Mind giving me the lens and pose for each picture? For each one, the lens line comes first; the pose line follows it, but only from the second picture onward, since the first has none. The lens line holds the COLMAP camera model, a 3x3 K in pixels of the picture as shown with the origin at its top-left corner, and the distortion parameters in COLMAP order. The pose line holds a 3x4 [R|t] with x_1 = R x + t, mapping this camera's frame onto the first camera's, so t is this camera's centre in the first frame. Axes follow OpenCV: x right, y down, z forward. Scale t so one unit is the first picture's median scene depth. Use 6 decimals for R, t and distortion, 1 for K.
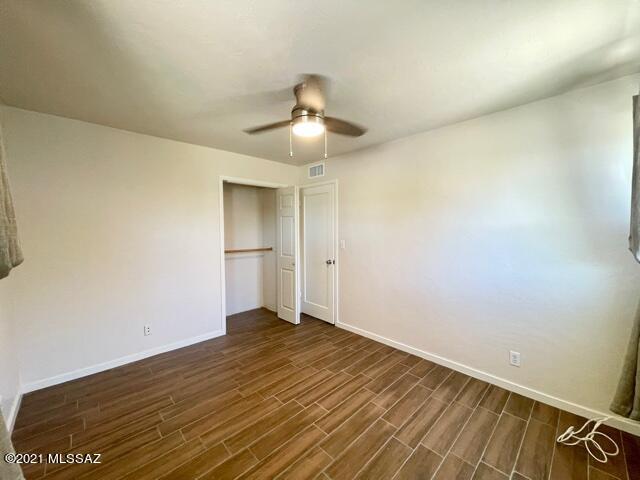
lens RADIAL K [[257.5, 0, 320.6], [0, 257.5, 240.7], [0, 0, 1]] dist [-0.003909, 0.000631]
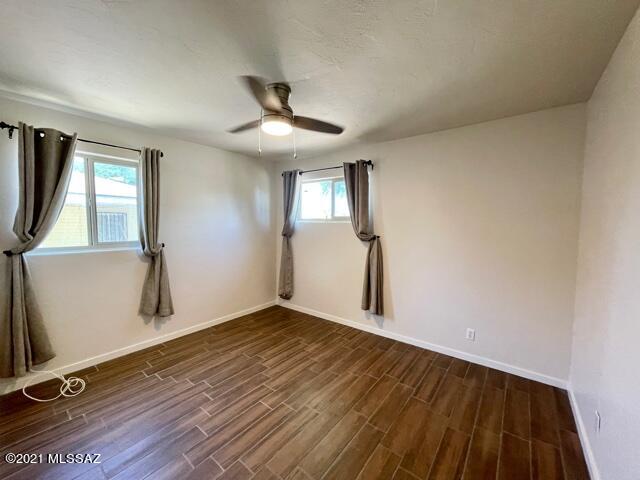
lens RADIAL K [[257.5, 0, 319.5], [0, 257.5, 236.5], [0, 0, 1]] dist [-0.003909, 0.000631]
pose [[-0.990427, 0.005510, -0.137925, -0.069845], [-0.008892, 0.994581, 0.103582, -0.114191], [0.137748, 0.103817, -0.985011, 2.064200]]
